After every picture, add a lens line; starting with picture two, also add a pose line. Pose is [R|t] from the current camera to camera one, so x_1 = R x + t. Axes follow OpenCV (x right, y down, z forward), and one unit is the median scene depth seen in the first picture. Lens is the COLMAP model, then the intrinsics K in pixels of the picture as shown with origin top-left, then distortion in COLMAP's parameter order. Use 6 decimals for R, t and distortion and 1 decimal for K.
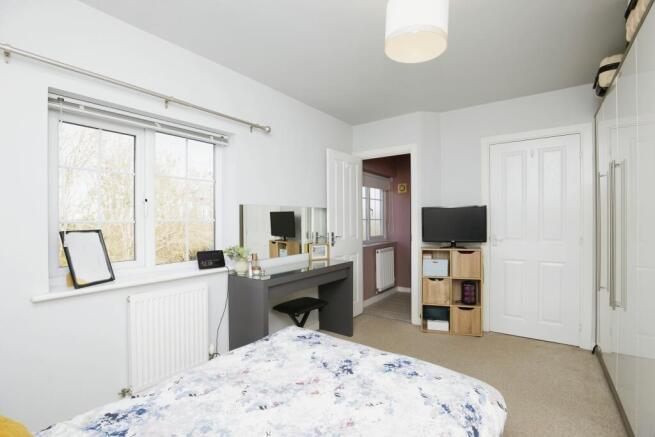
lens RADIAL K [[305.3, 0, 327.5], [0, 305.3, 218.5], [0, 0, 1]] dist [0.000201, 0.000025]
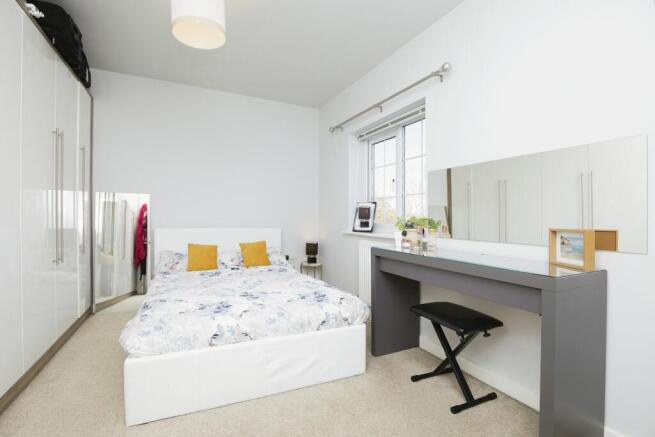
lens RADIAL K [[305.3, 0, 327.5], [0, 305.3, 218.5], [0, 0, 1]] dist [0.000201, 0.000025]
pose [[-0.490857, 0.007234, -0.871210, 0.673551], [-0.003088, 0.999945, 0.010042, 0.091663], [0.871235, 0.007620, -0.490807, 1.254222]]
